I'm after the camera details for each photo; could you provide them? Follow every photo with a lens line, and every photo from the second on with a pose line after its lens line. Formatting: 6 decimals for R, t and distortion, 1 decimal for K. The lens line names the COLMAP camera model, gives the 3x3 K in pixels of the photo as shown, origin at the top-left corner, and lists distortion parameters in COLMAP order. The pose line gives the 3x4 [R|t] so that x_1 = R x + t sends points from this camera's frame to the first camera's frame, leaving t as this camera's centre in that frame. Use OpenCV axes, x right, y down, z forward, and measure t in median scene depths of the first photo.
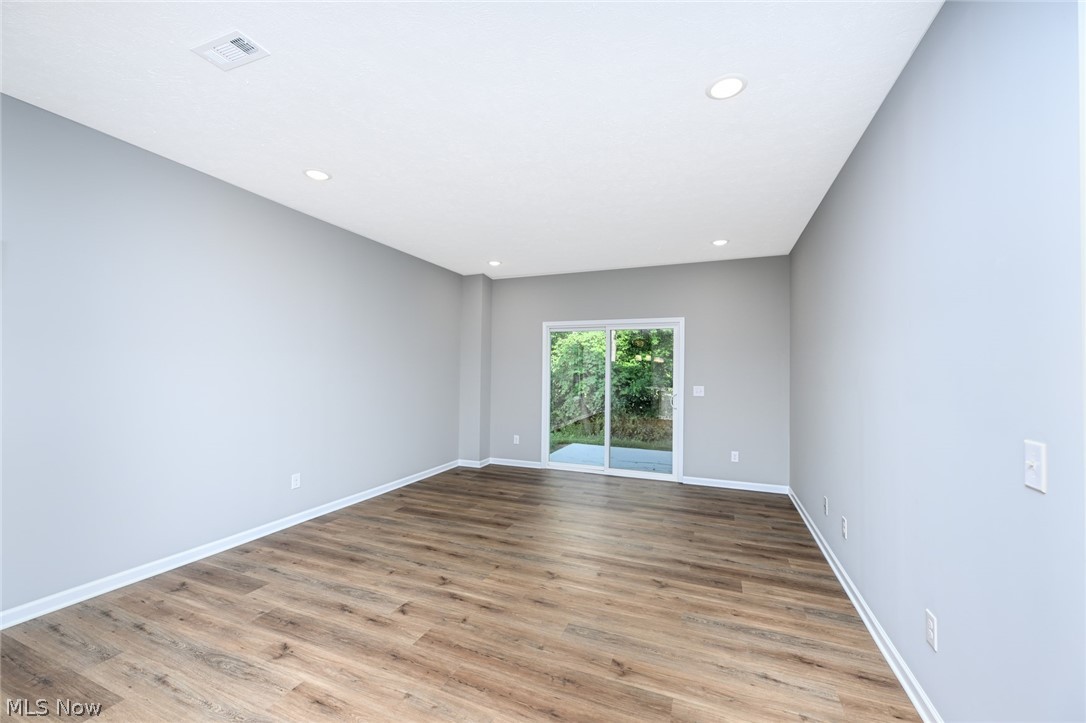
lens RADIAL K [[432.2, 0, 539.9], [0, 432.2, 361.1], [0, 0, 1]] dist [-0.000911, 0.000099]
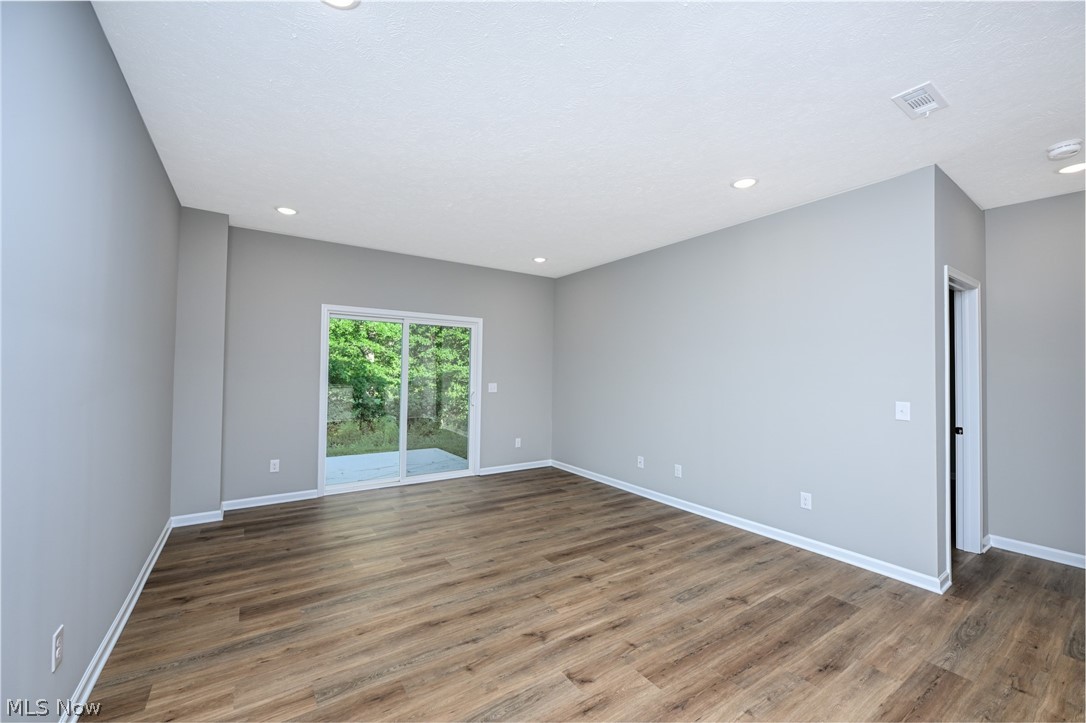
lens RADIAL K [[432.2, 0, 539.9], [0, 432.2, 361.1], [0, 0, 1]] dist [-0.000911, 0.000099]
pose [[0.552672, 0.015994, 0.833245, -0.848782], [-0.026277, 0.999653, -0.001759, 0.002306], [-0.832984, -0.020922, 0.552901, 0.535902]]
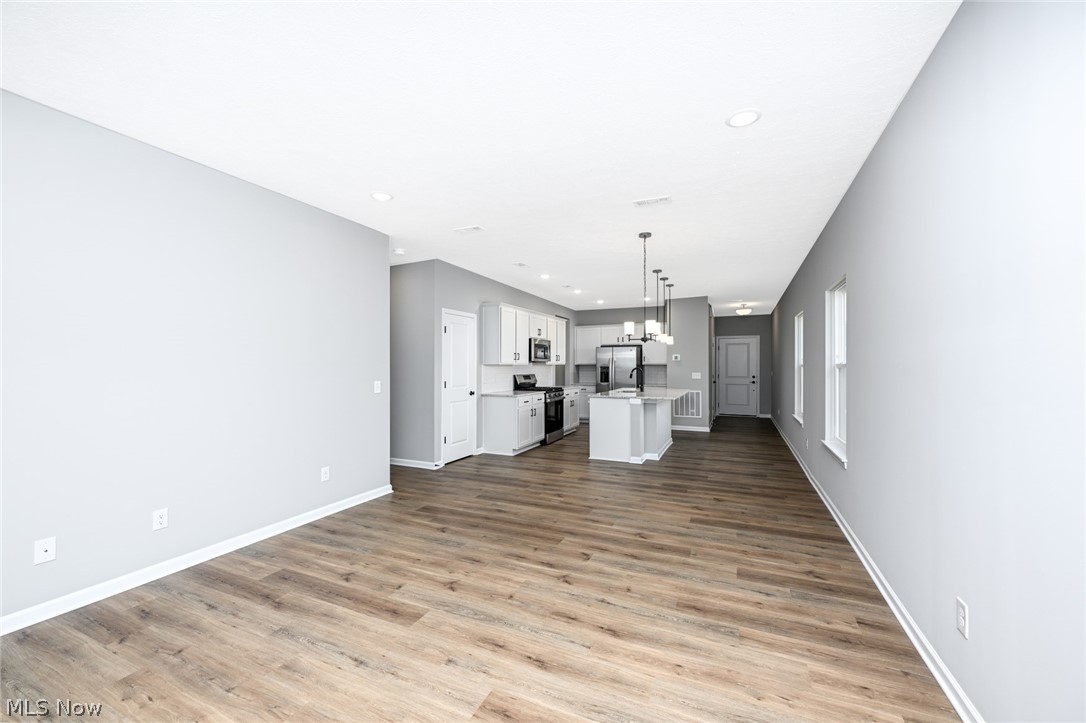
lens RADIAL K [[427.7, 0, 547.1], [0, 427.7, 363.4], [0, 0, 1]] dist [-0.001210, -0.000059]
pose [[-0.999717, -0.010212, 0.021487, -0.186851], [-0.010791, 0.999576, -0.027028, 0.043844], [-0.021202, -0.027253, -0.999404, 1.886246]]
